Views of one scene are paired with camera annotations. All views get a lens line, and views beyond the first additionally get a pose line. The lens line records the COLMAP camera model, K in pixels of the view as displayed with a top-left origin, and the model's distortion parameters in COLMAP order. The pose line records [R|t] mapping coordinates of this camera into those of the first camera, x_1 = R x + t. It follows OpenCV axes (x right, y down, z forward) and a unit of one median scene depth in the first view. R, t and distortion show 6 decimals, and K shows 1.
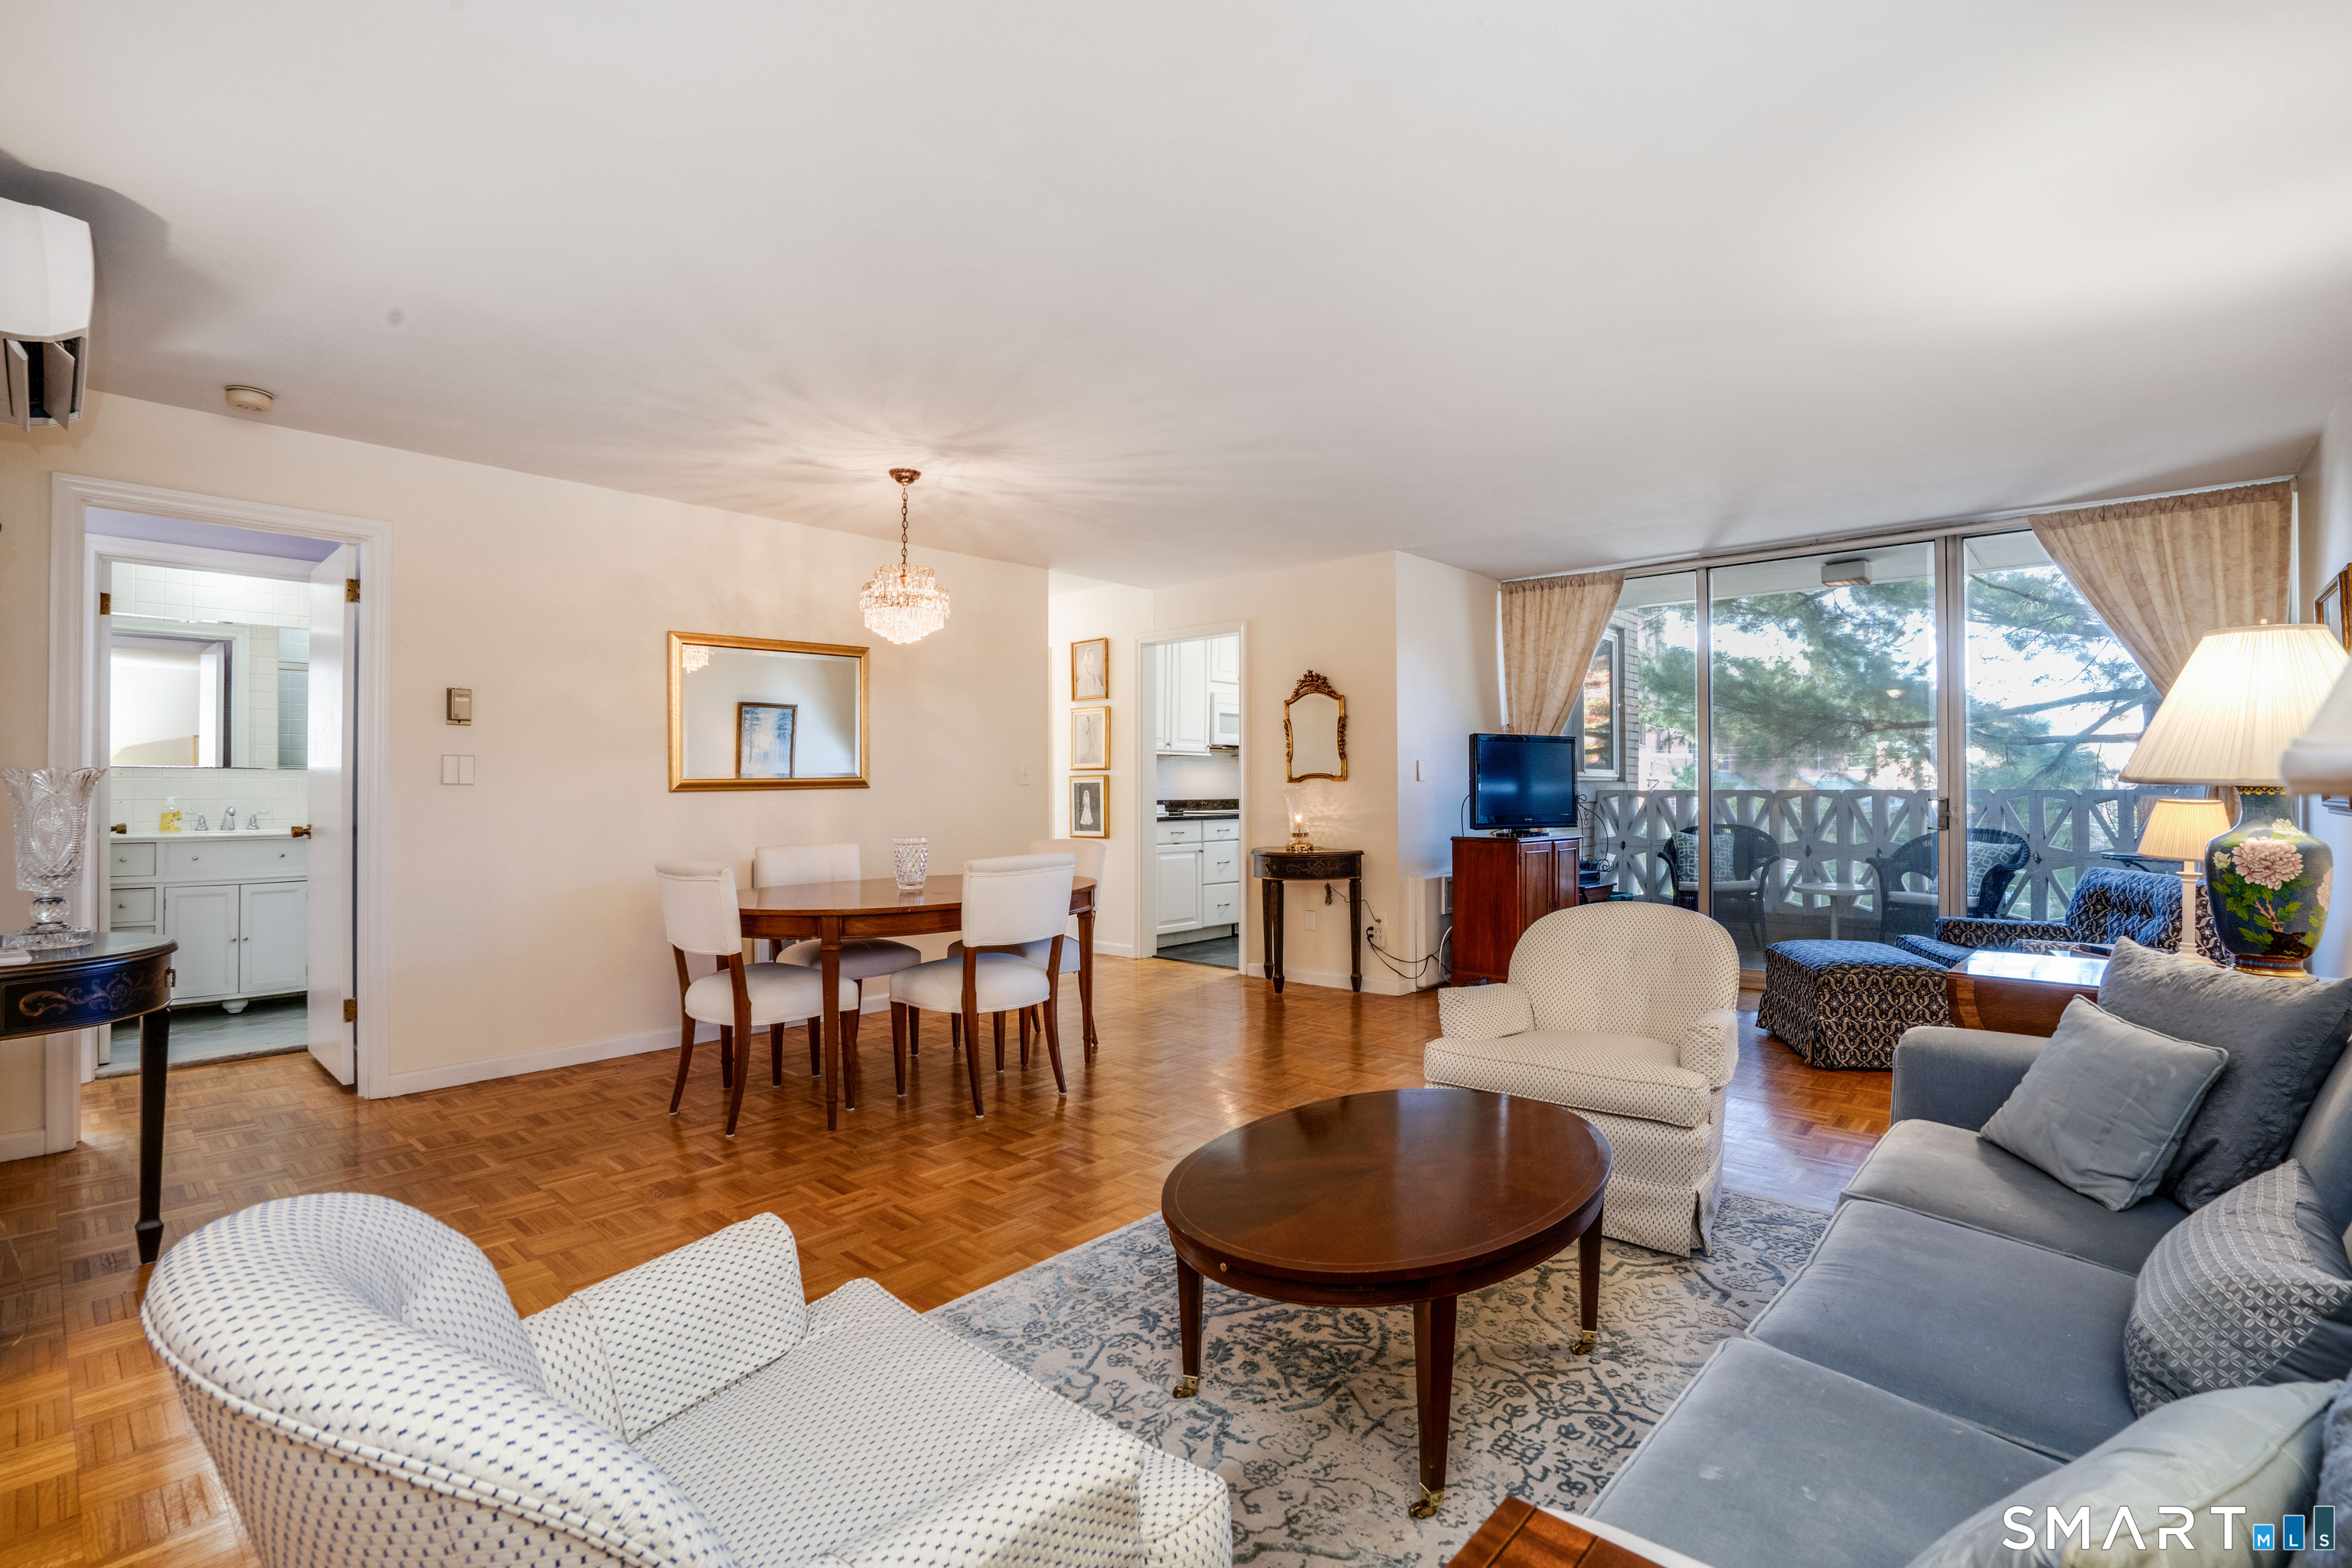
lens RADIAL K [[1093.1, 0, 1176.0], [0, 1093.1, 784.0], [0, 0, 1]] dist [-0.047859, 0.000316]
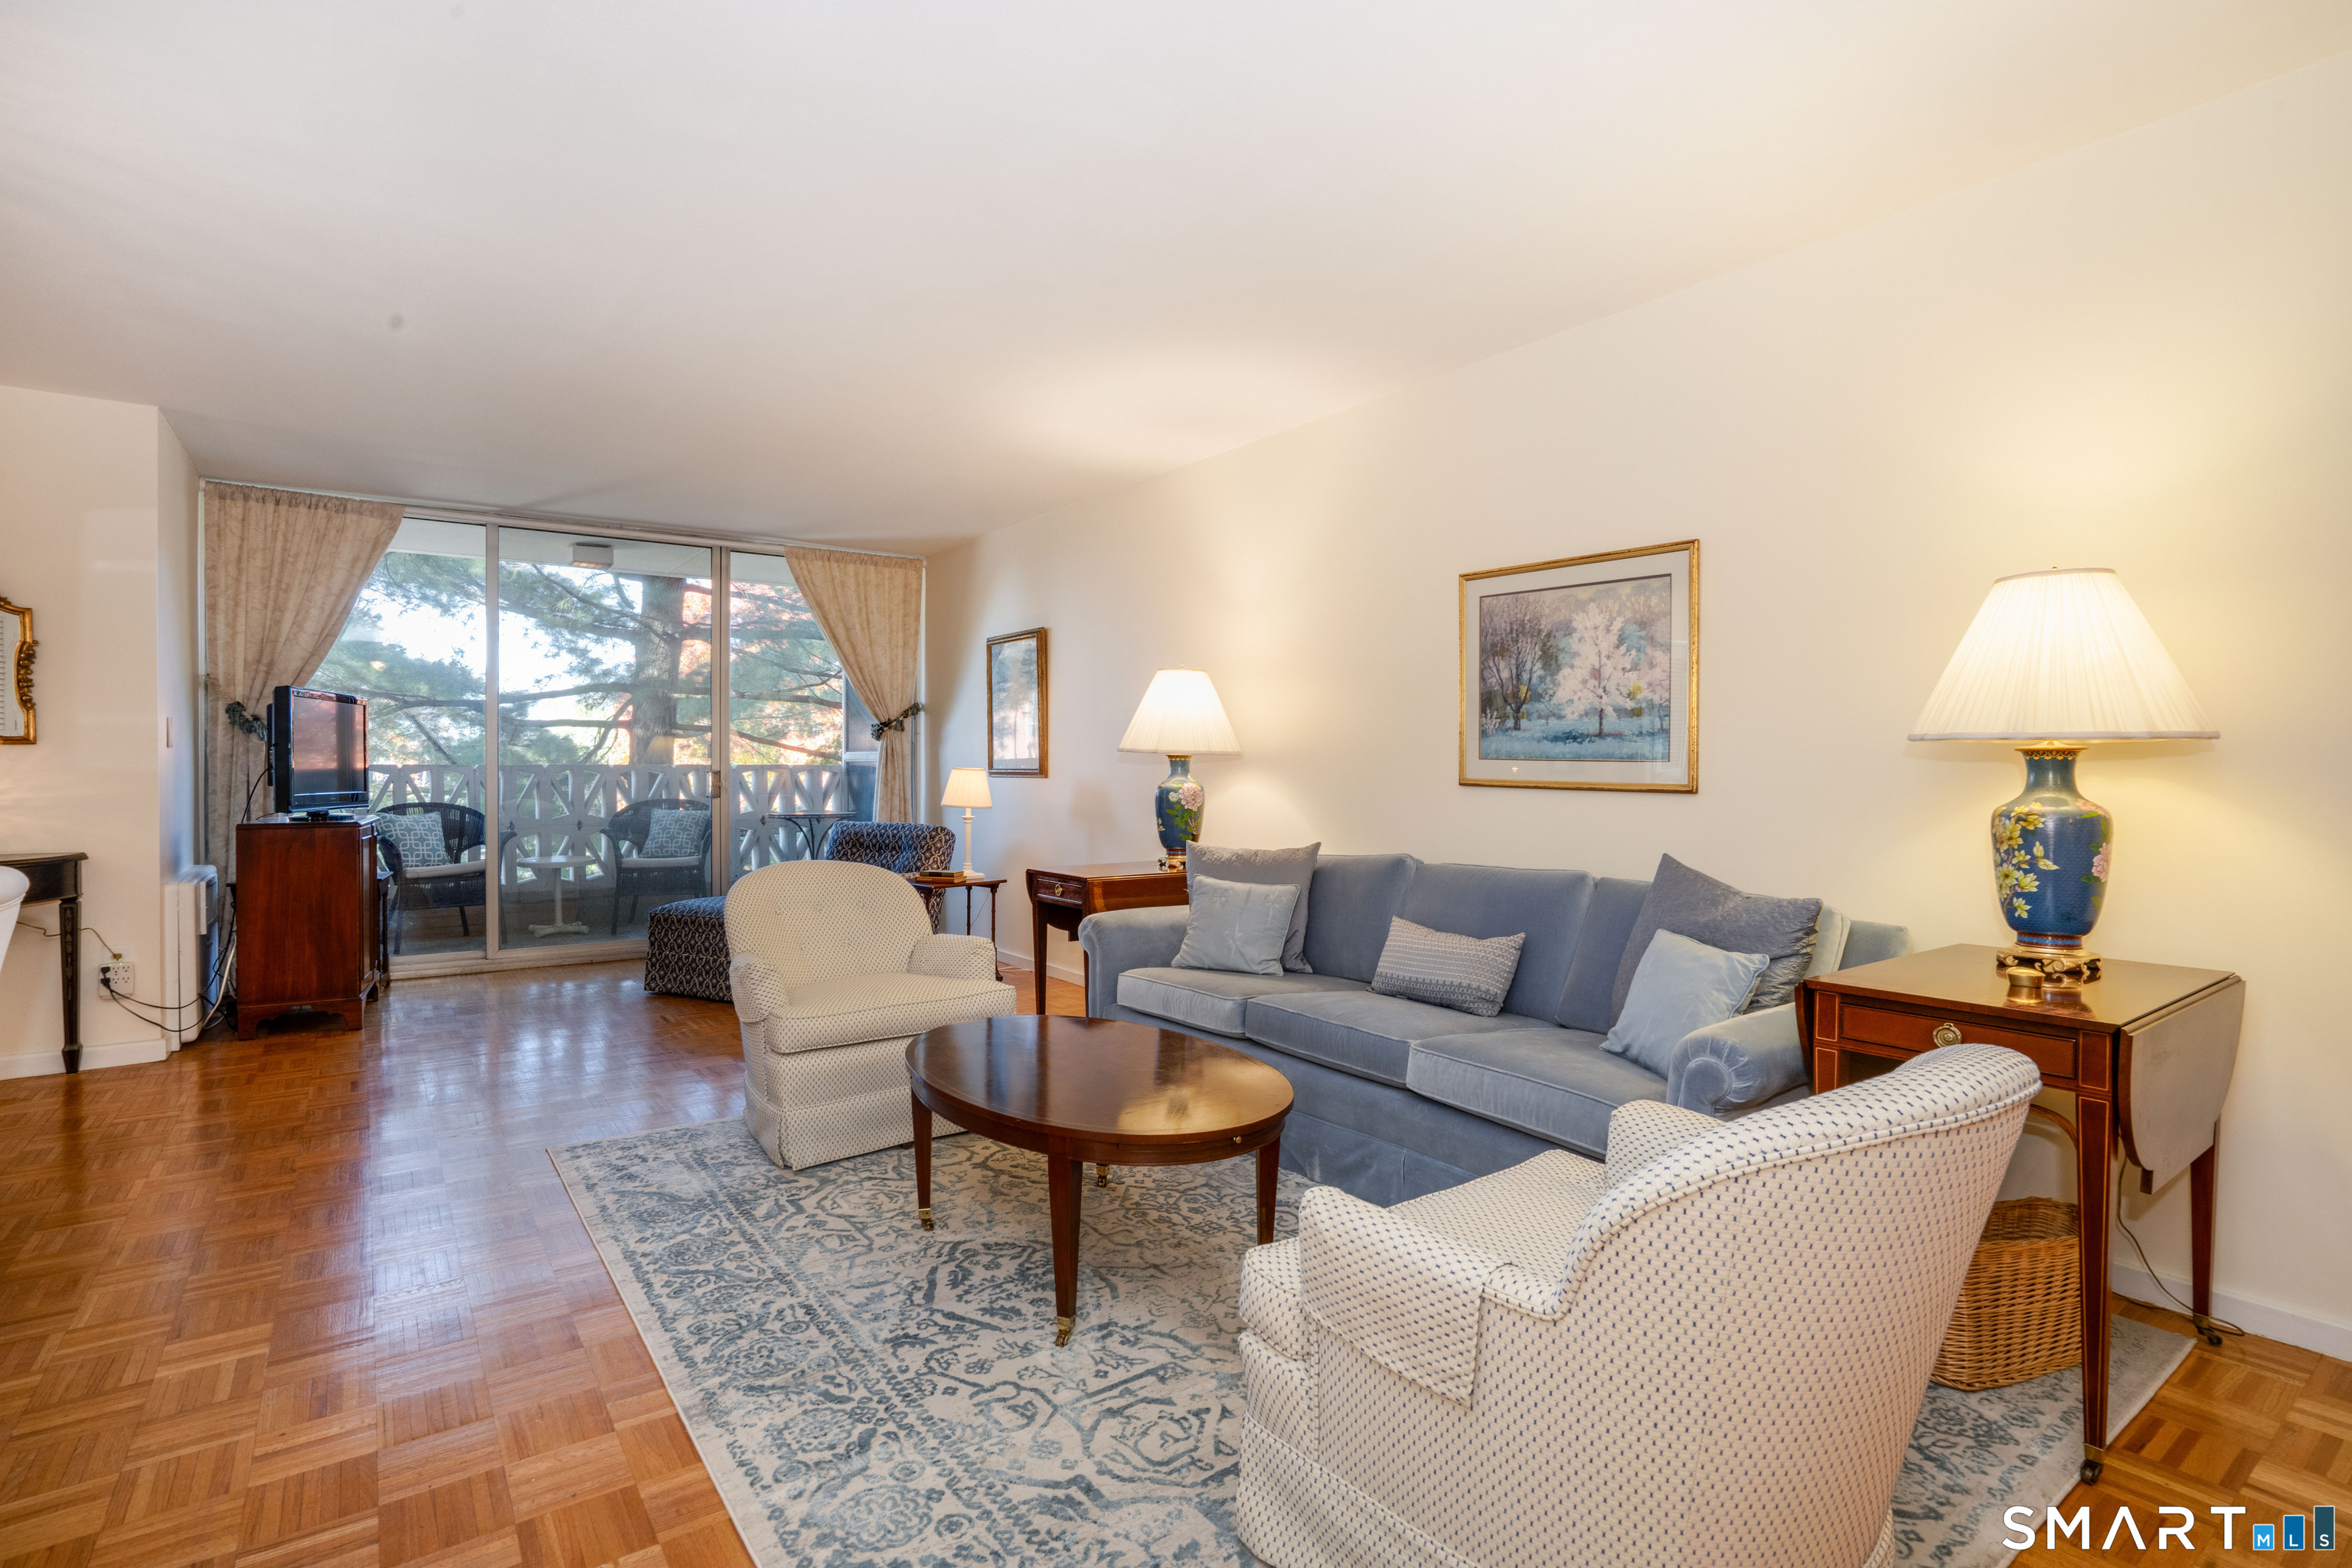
lens RADIAL K [[1125.2, 0, 1176.0], [0, 1125.2, 784.0], [0, 0, 1]] dist [-0.028809, 0.000664]
pose [[0.196804, -0.012425, 0.980364, -0.340581], [-0.004239, 0.999900, 0.013524, 0.008174], [-0.980434, -0.006817, 0.196732, 0.233773]]
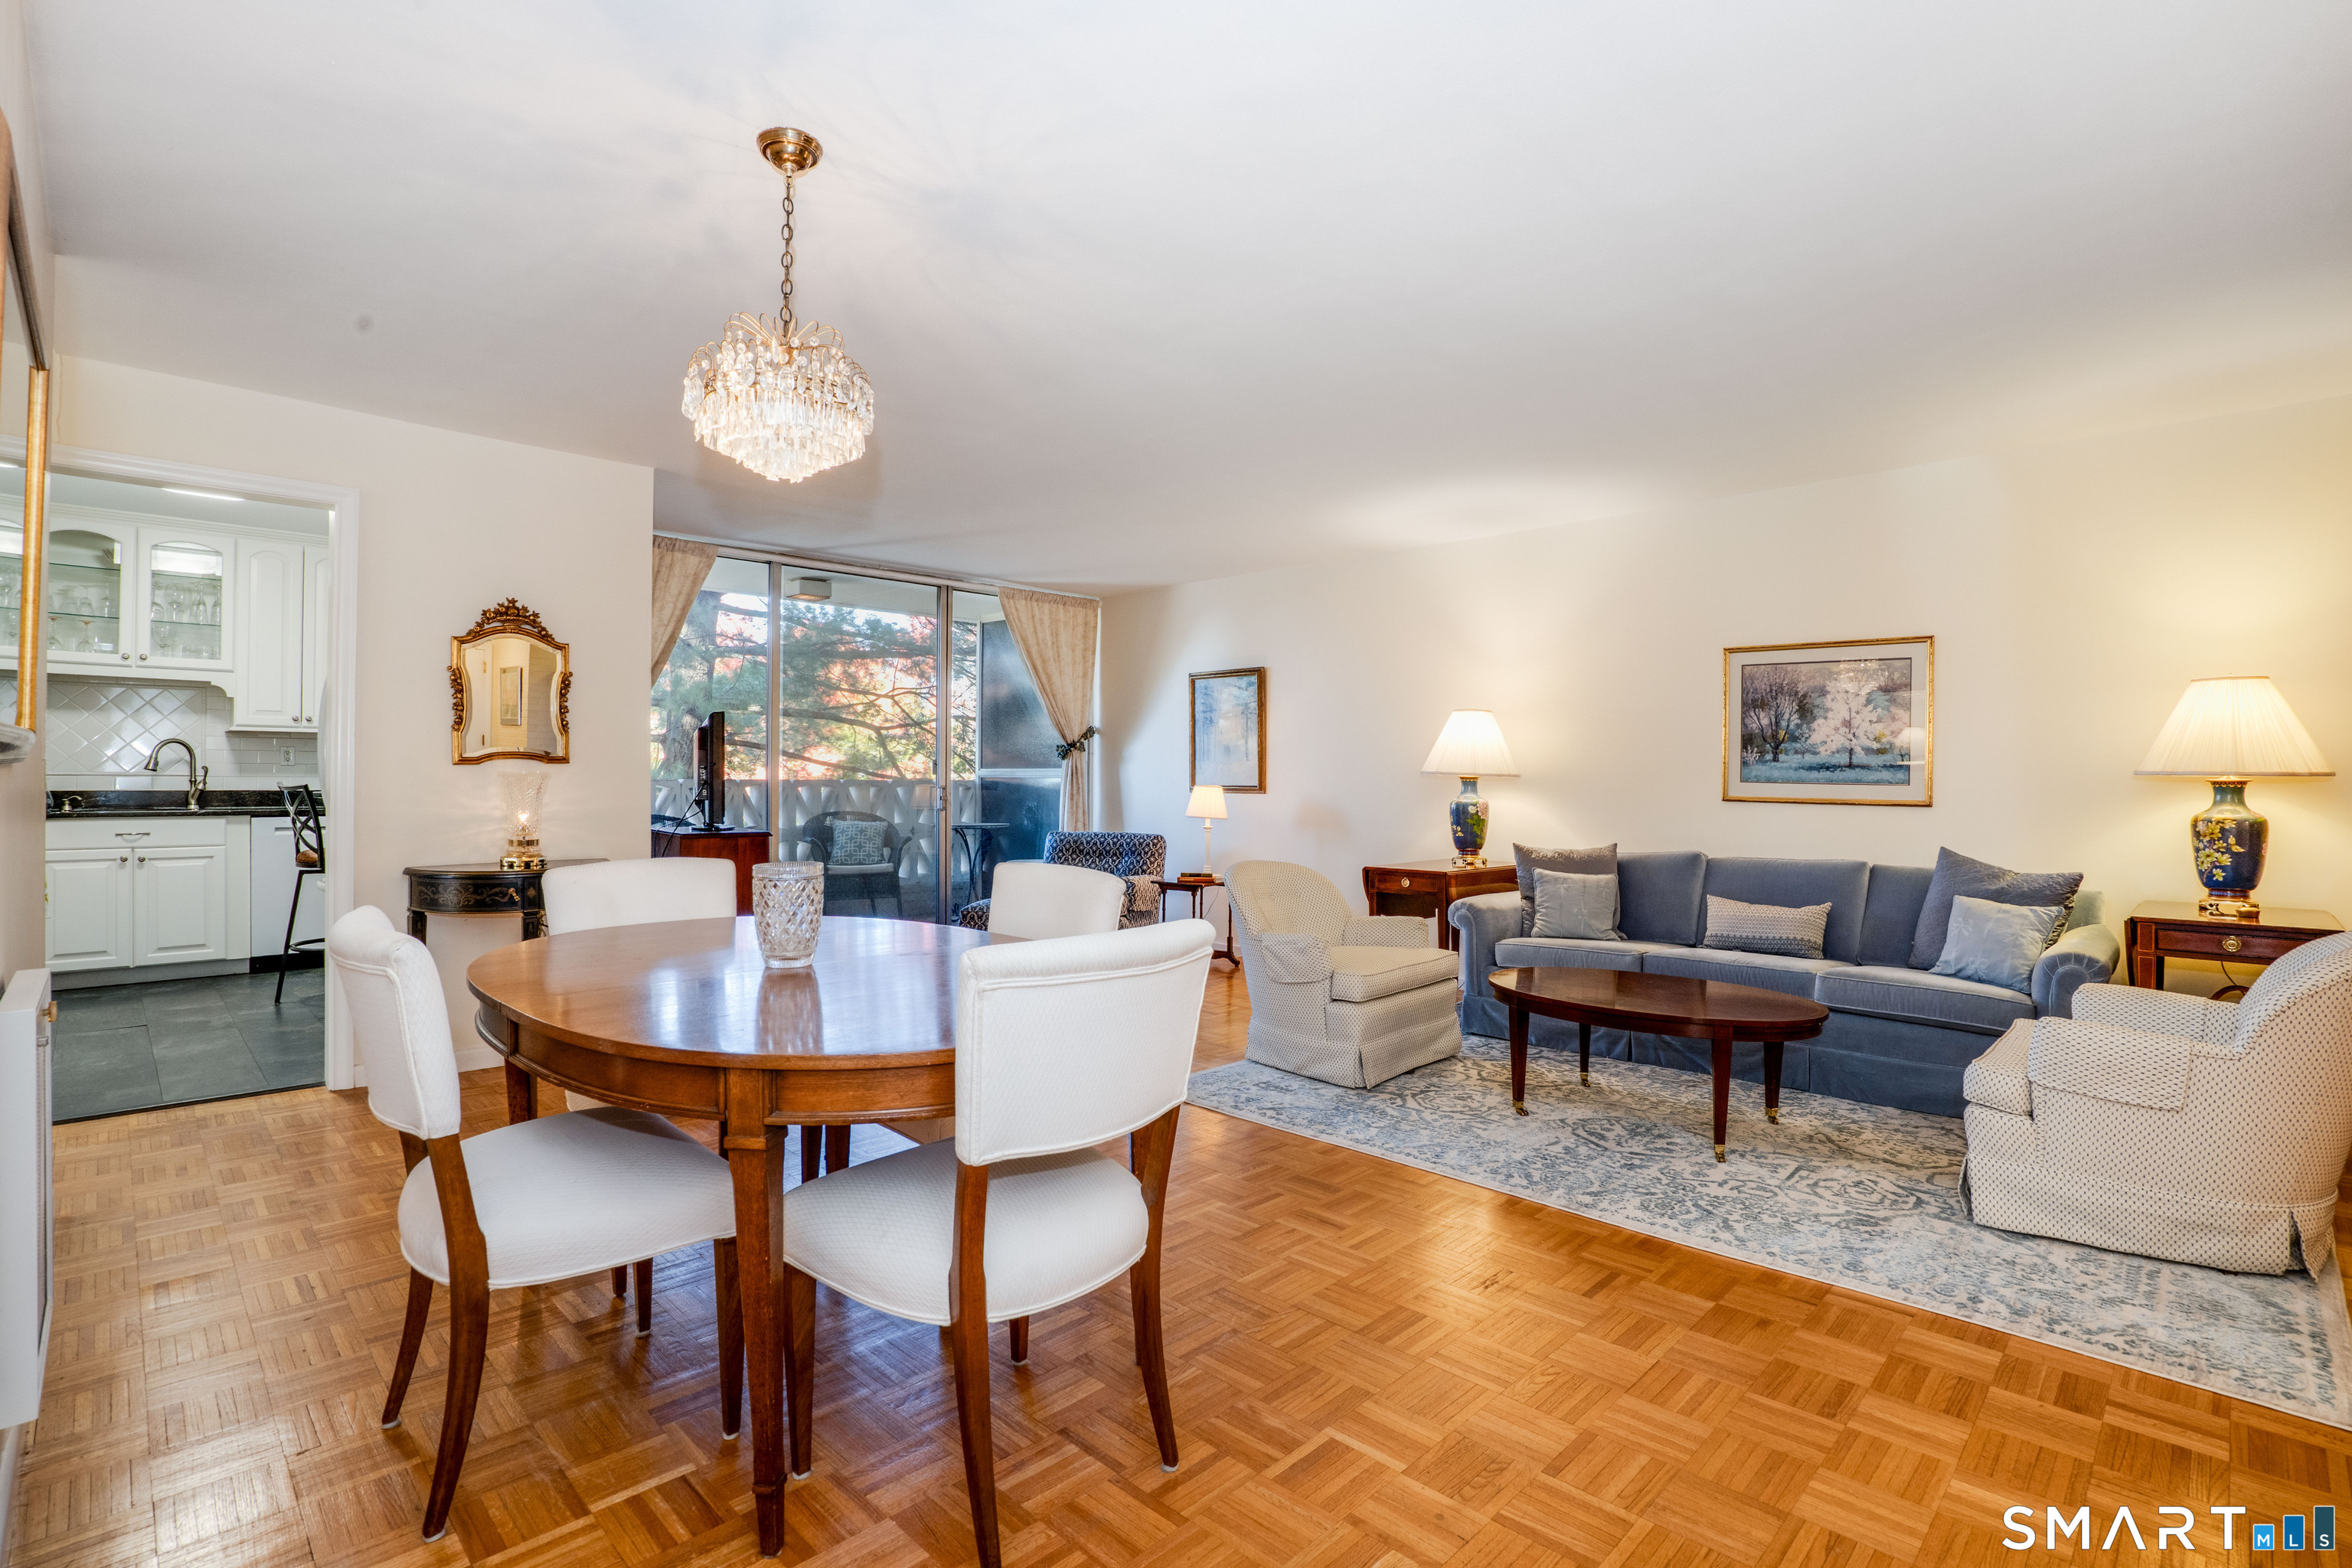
lens RADIAL K [[1104.2, 0, 1176.0], [0, 1104.2, 784.0], [0, 0, 1]] dist [-0.050835, 0.021841]
pose [[0.038352, -0.001051, 0.999264, -0.550225], [-0.007962, 0.999967, 0.001357, 0.005939], [-0.999233, -0.008008, 0.038342, 0.591615]]
